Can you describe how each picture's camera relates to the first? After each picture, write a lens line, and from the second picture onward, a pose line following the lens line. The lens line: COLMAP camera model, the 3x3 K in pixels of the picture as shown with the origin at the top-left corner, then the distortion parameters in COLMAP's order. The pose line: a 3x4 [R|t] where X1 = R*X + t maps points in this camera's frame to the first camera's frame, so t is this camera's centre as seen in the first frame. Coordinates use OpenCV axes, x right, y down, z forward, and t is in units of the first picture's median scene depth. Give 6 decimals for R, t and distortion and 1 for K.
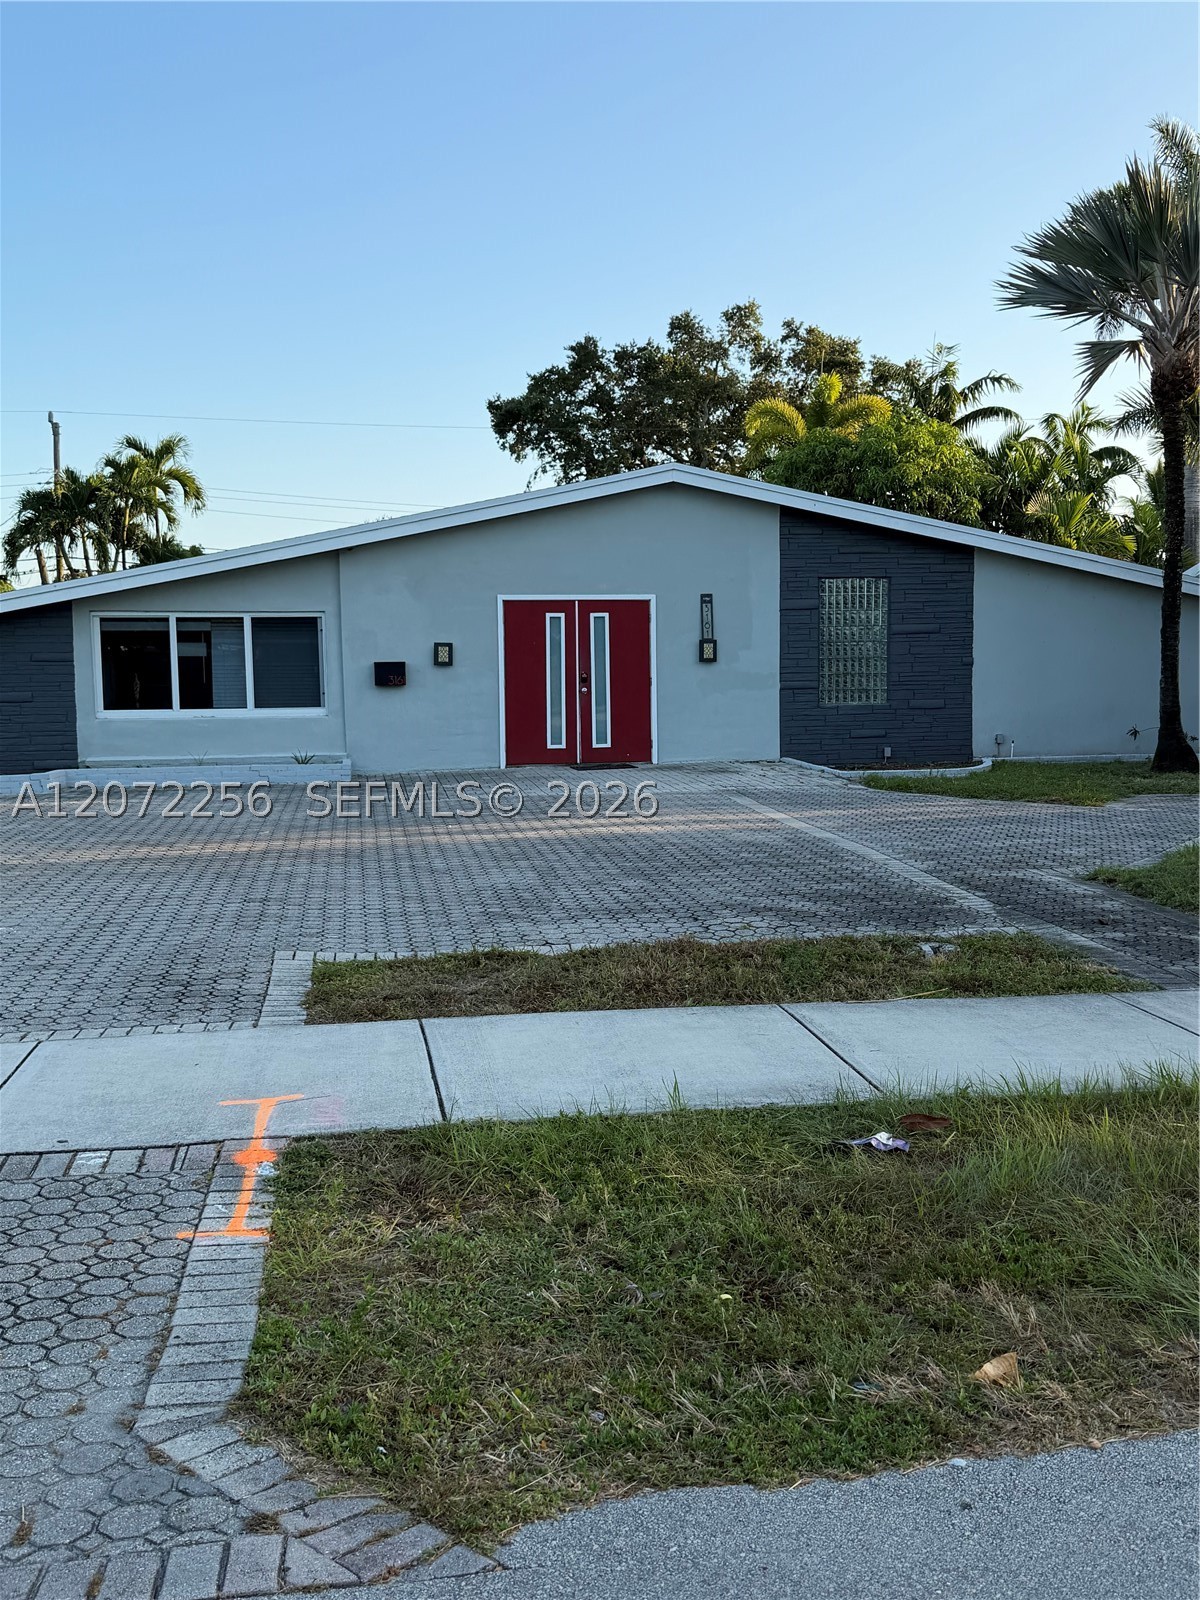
lens RADIAL K [[1519.1, 0, 608.5], [0, 1519.1, 787.9], [0, 0, 1]] dist [0.193397, -0.407403]
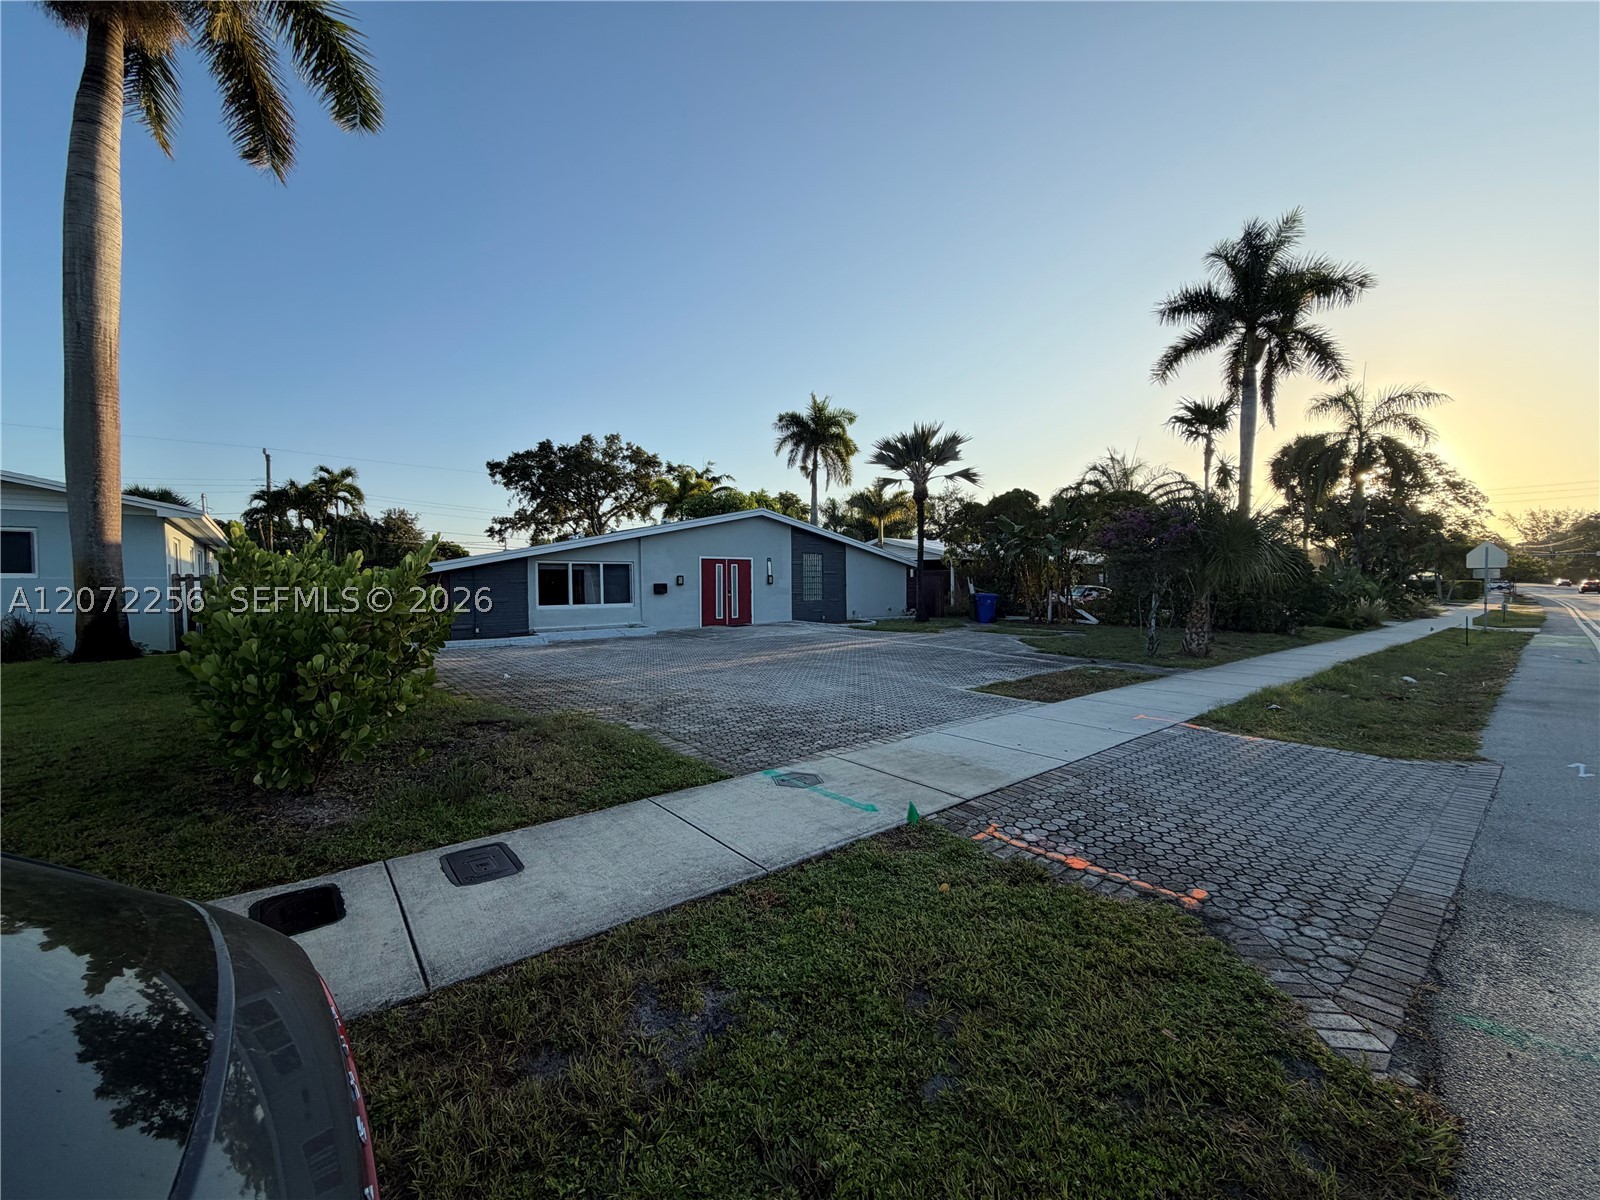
lens RADIAL K [[638.7, 0, 796.1], [0, 638.7, 603.8], [0, 0, 1]] dist [0.001752, 0.000164]
pose [[0.865114, -0.010634, 0.501462, -0.447631], [0.034681, 0.998651, -0.038654, -0.005509], [-0.500375, 0.050832, 0.864316, 0.040280]]
